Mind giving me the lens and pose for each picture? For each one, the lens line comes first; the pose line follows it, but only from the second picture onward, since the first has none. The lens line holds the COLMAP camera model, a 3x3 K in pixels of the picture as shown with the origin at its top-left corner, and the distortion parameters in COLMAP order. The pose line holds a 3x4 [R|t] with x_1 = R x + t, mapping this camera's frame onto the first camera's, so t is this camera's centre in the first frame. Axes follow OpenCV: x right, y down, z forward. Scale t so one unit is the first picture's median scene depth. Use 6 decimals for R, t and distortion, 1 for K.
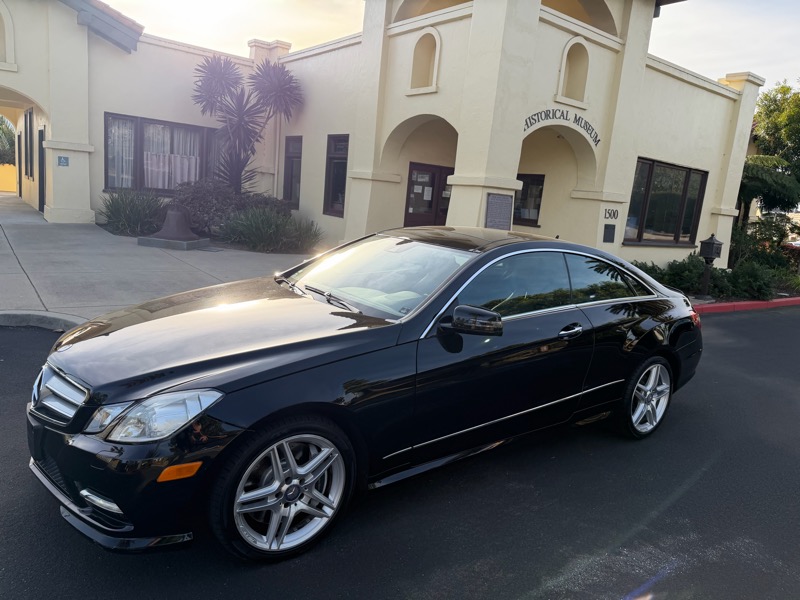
lens RADIAL K [[561.9, 0, 407.9], [0, 561.9, 307.9], [0, 0, 1]] dist [0.042943, -0.061439]
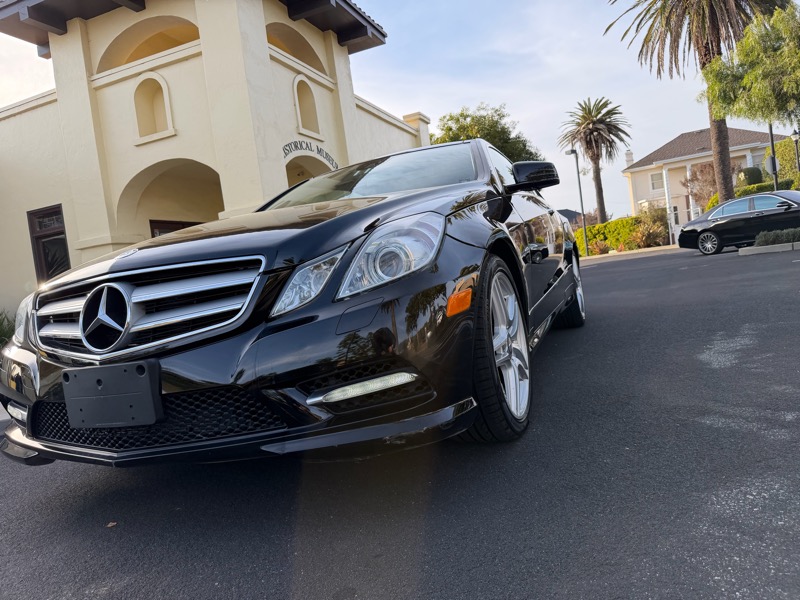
lens RADIAL K [[561.9, 0, 403.8], [0, 561.9, 301.9], [0, 0, 1]] dist [0.042943, -0.061439]
pose [[0.829545, -0.231836, 0.508042, -0.175243], [0.311638, 0.947104, -0.076658, 0.067345], [-0.463396, 0.221917, 0.857914, 0.085591]]
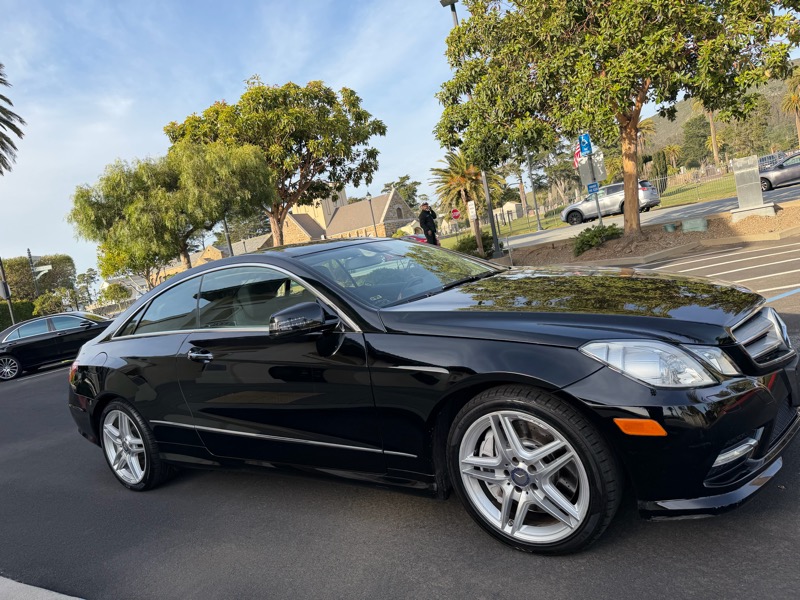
lens RADIAL K [[561.9, 0, 388.9], [0, 561.9, 305.3], [0, 0, 1]] dist [0.042943, -0.061439]
pose [[-0.313873, -0.108580, 0.943236, -0.328346], [0.346744, 0.911714, 0.220334, -0.080113], [-0.883885, 0.396218, -0.248513, 0.450877]]
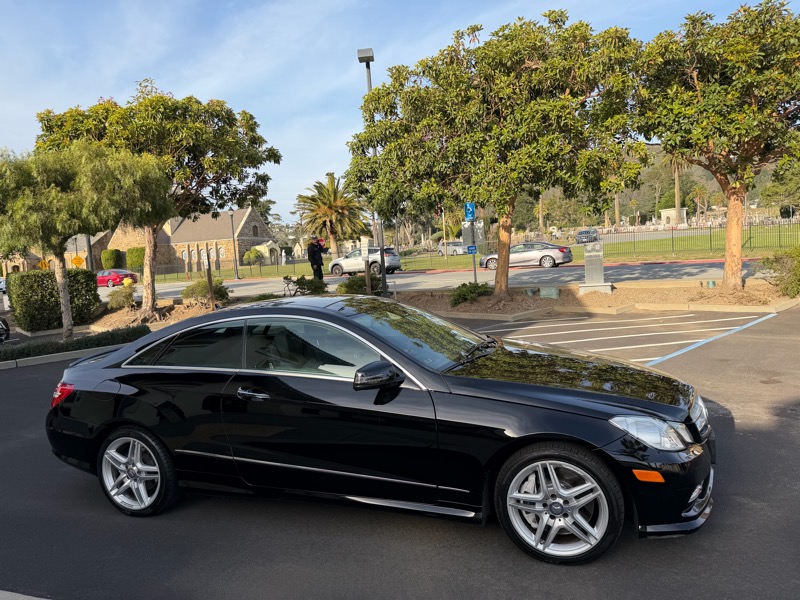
lens RADIAL K [[561.9, 0, 389.8], [0, 561.9, 309.5], [0, 0, 1]] dist [0.042943, -0.061439]
pose [[-0.552848, -0.121166, 0.824426, -0.334386], [0.180592, 0.948435, 0.260494, -0.148254], [-0.813478, 0.292898, -0.502459, 0.567410]]
